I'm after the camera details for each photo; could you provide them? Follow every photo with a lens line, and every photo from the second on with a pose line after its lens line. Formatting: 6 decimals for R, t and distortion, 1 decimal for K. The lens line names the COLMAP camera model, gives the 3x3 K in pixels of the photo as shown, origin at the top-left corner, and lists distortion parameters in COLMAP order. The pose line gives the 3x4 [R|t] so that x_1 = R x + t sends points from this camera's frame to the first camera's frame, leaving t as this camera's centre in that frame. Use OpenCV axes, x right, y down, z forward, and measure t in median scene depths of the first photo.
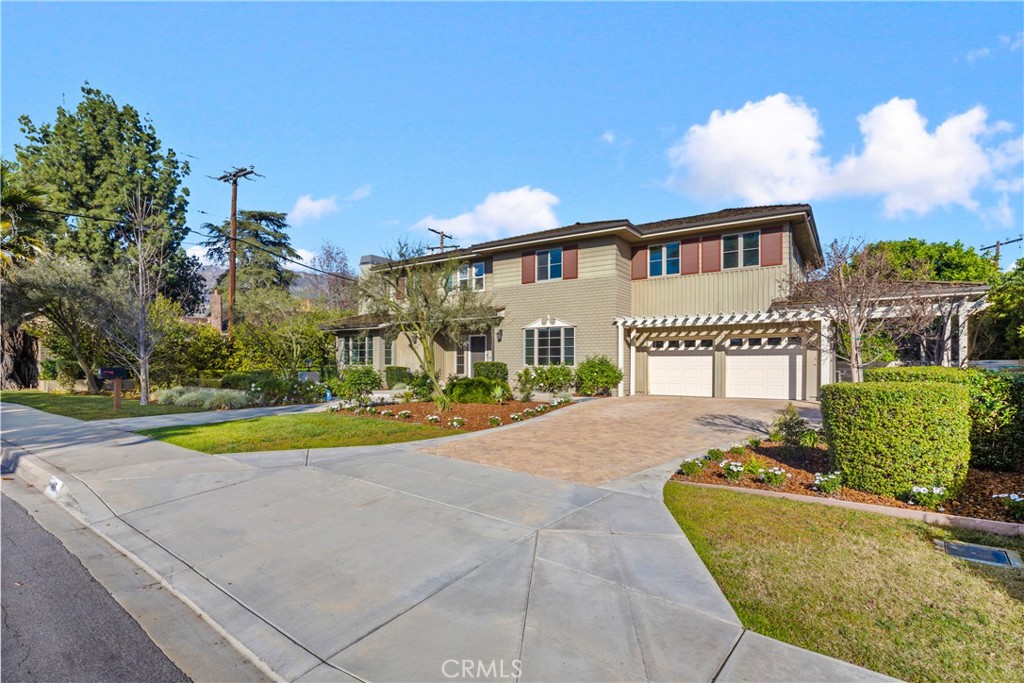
lens RADIAL K [[491.1, 0, 509.6], [0, 491.1, 363.0], [0, 0, 1]] dist [0.008740, -0.006149]
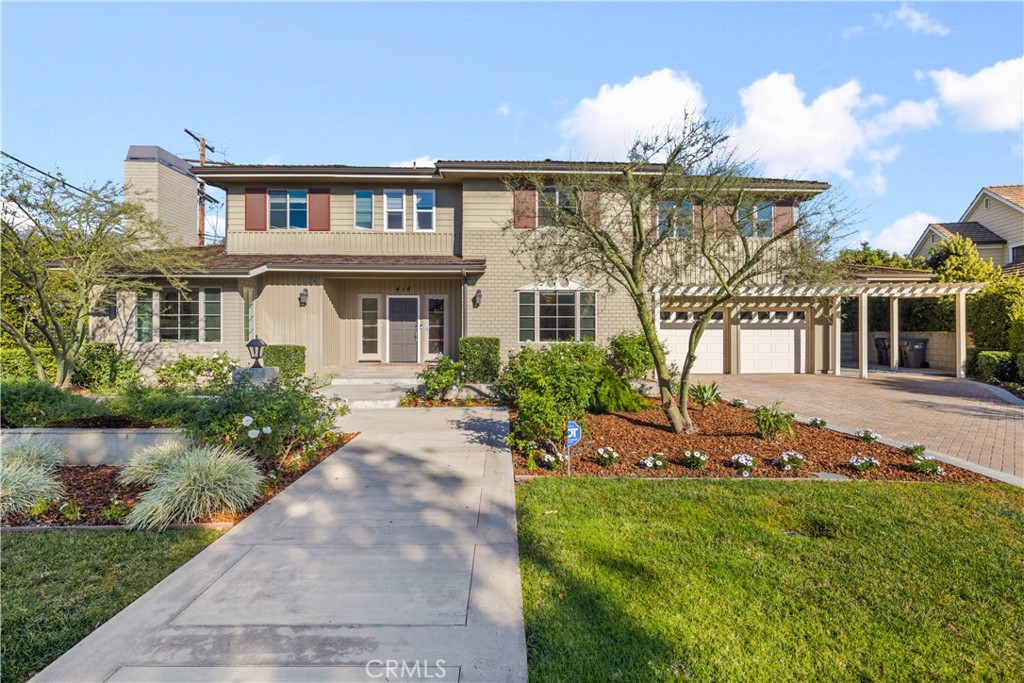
lens RADIAL K [[534.8, 0, 518.3], [0, 534.8, 339.8], [0, 0, 1]] dist [0.005443, -0.000117]
pose [[0.807568, -0.006470, 0.589739, -0.454433], [0.001458, 0.999959, 0.008975, -0.004364], [-0.589773, -0.006388, 0.807544, 0.376691]]
